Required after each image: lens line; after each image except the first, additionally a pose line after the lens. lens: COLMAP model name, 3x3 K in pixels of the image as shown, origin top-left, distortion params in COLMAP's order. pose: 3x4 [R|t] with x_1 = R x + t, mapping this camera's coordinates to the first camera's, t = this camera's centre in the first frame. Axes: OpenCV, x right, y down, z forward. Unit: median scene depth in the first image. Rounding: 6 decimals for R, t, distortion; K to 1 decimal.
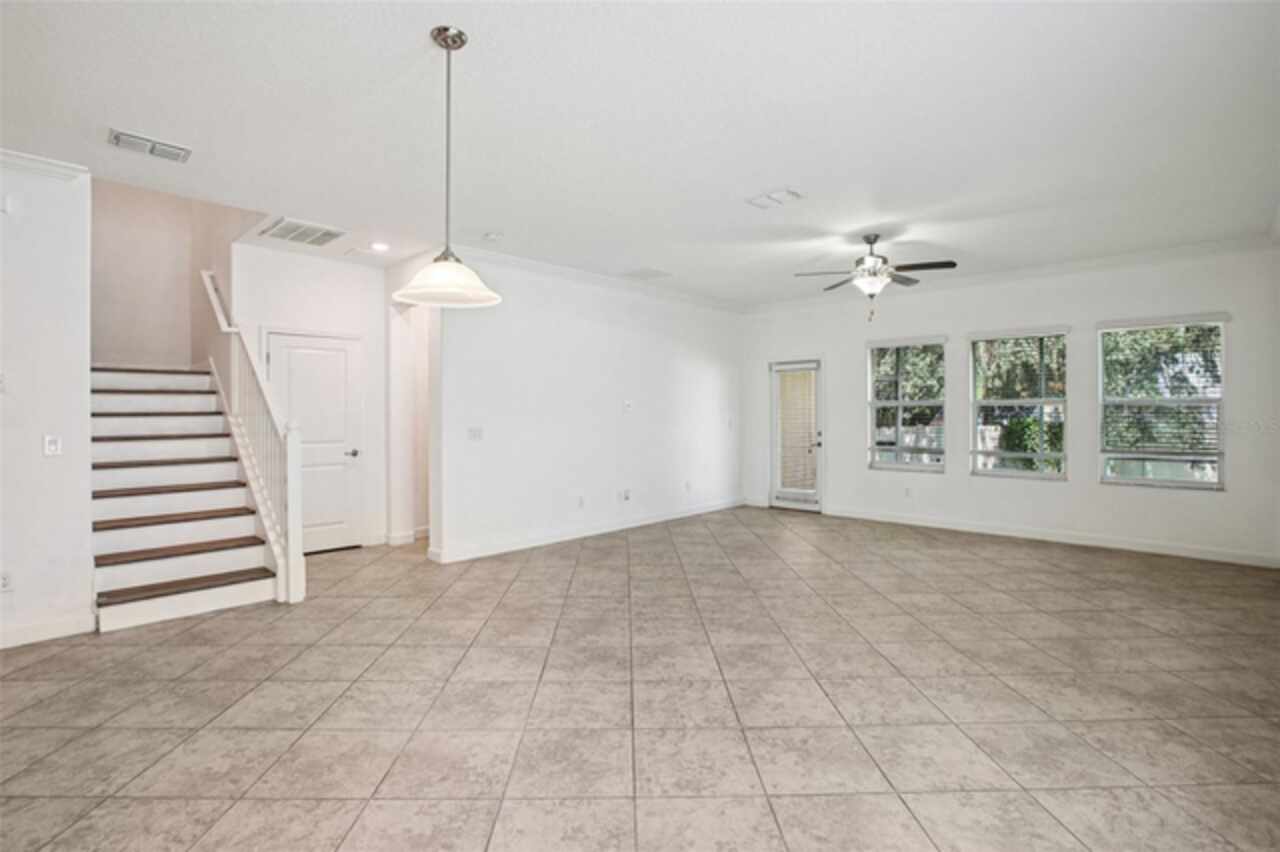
lens RADIAL K [[600.2, 0, 640.0], [0, 600.2, 426.0], [0, 0, 1]] dist [-0.029953, 0.000695]
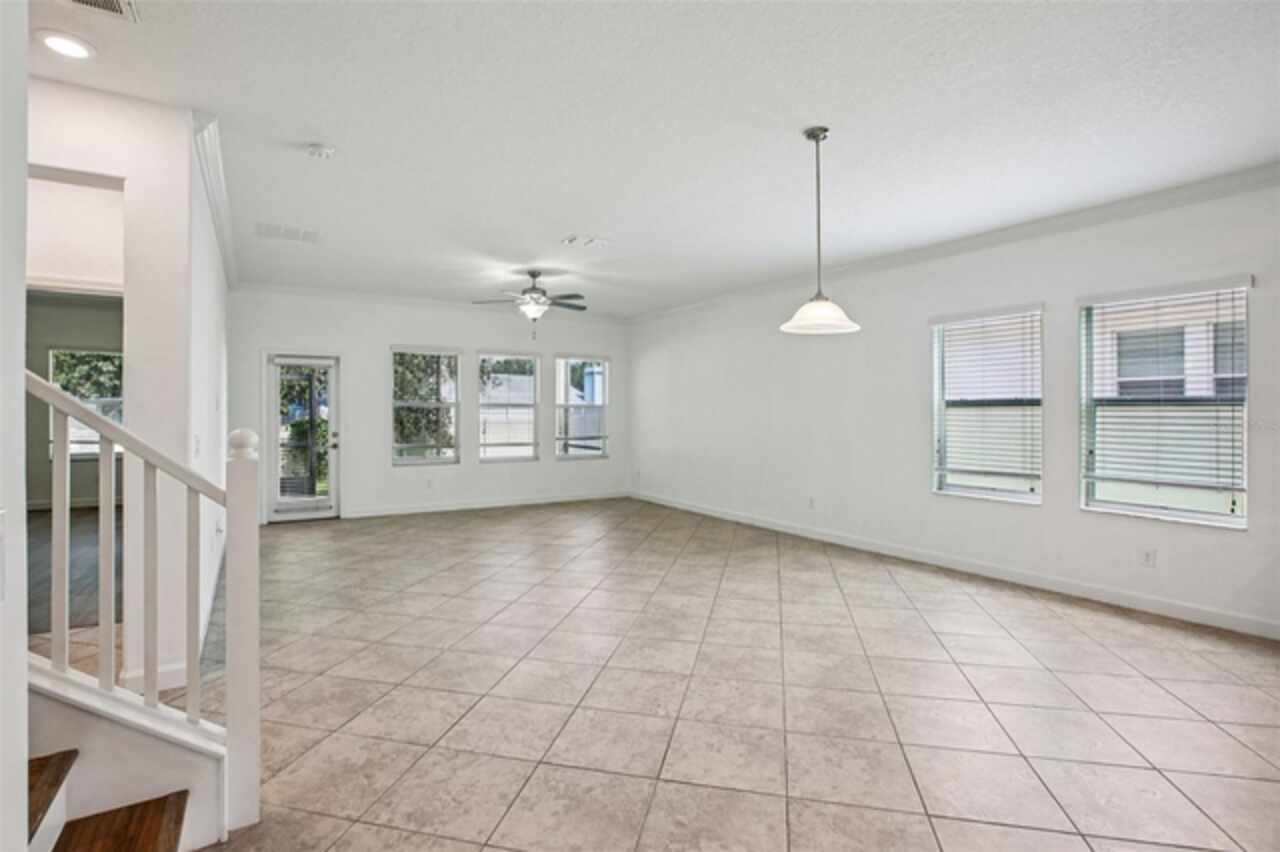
lens RADIAL K [[601.5, 0, 632.3], [0, 601.5, 416.7], [0, 0, 1]] dist [-0.053577, 0.016932]
pose [[0.254121, -0.004341, 0.967163, -0.771890], [0.018384, 0.999831, -0.000343, -0.009922], [-0.966998, 0.017868, 0.254158, 0.477872]]
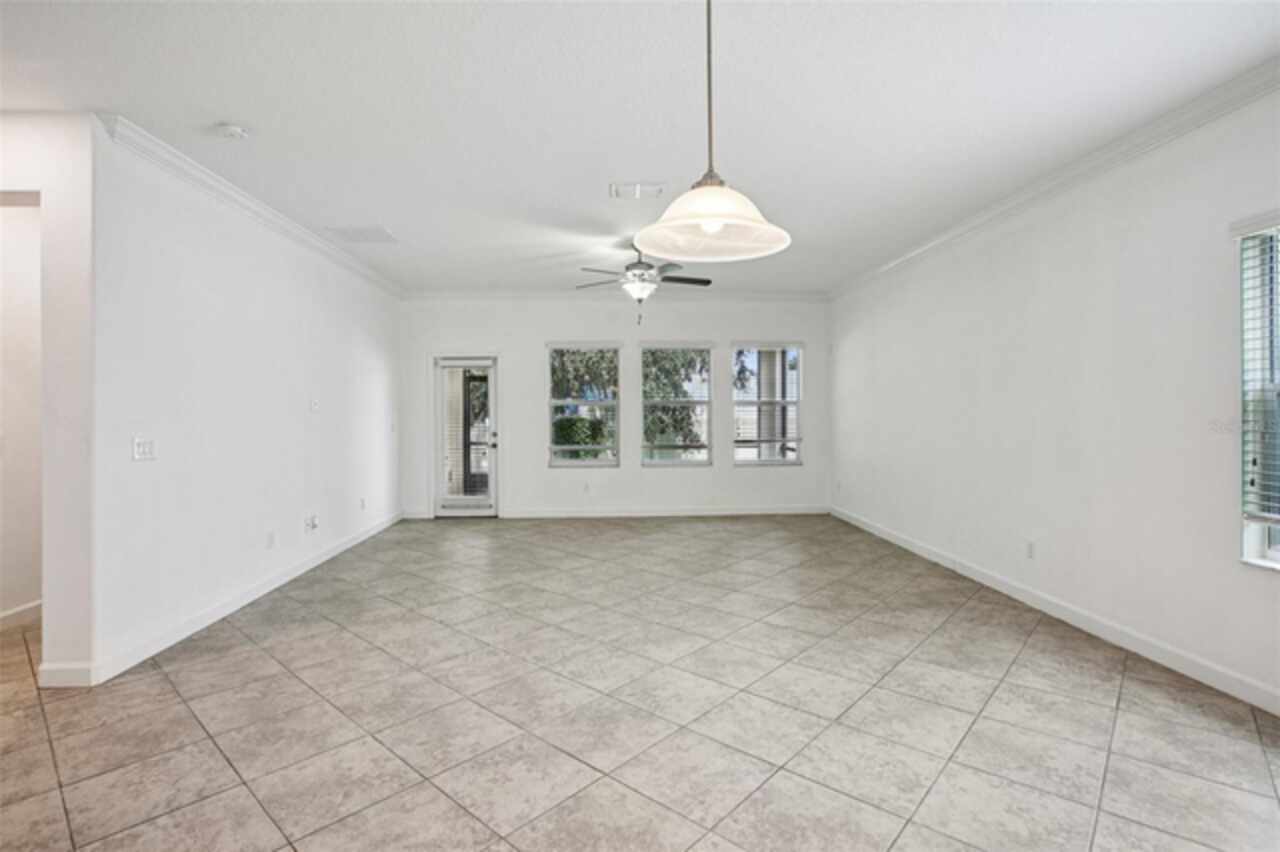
lens RADIAL K [[611.2, 0, 621.4], [0, 611.2, 425.0], [0, 0, 1]] dist [-0.032417, 0.001395]
pose [[0.692565, -0.019843, 0.721083, -0.411857], [0.021952, 0.999738, 0.006427, -0.005928], [-0.721021, 0.011378, 0.692819, 0.275347]]
